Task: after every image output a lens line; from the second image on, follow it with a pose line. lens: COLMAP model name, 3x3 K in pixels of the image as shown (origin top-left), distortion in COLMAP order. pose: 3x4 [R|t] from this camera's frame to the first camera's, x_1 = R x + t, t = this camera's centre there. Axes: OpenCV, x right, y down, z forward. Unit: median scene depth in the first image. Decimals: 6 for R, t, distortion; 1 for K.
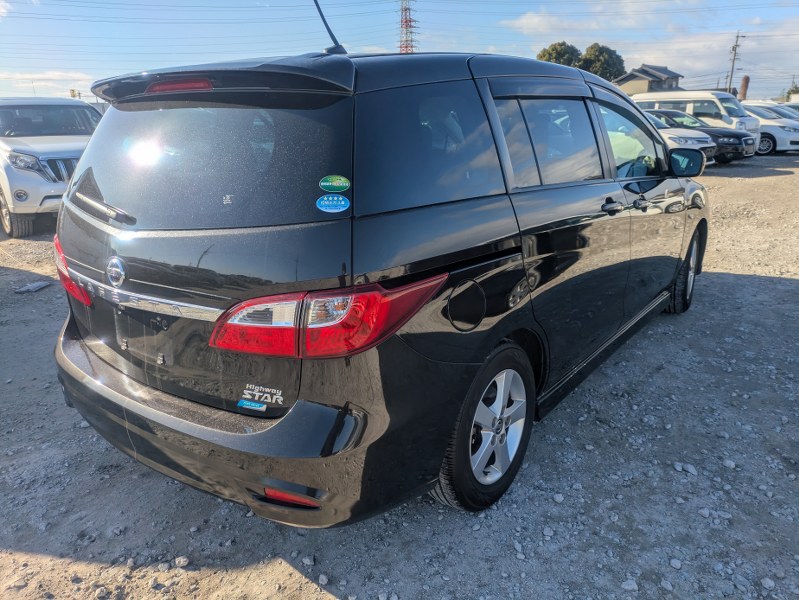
lens RADIAL K [[578.5, 0, 399.5], [0, 578.5, 300.0], [0, 0, 1]] dist [0.003847, 0.001513]
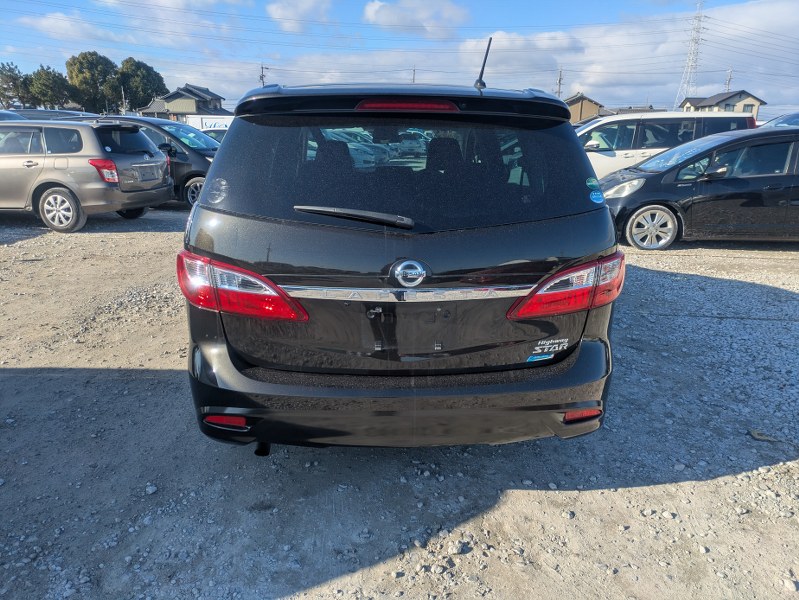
lens RADIAL K [[577.5, 0, 399.5], [0, 577.5, 300.0], [0, 0, 1]] dist [-0.002812, -0.001205]
pose [[0.756297, -0.141501, 0.638742, -1.311878], [0.158035, 0.986930, 0.031516, -0.036529], [-0.634854, 0.077108, 0.768775, 0.196807]]
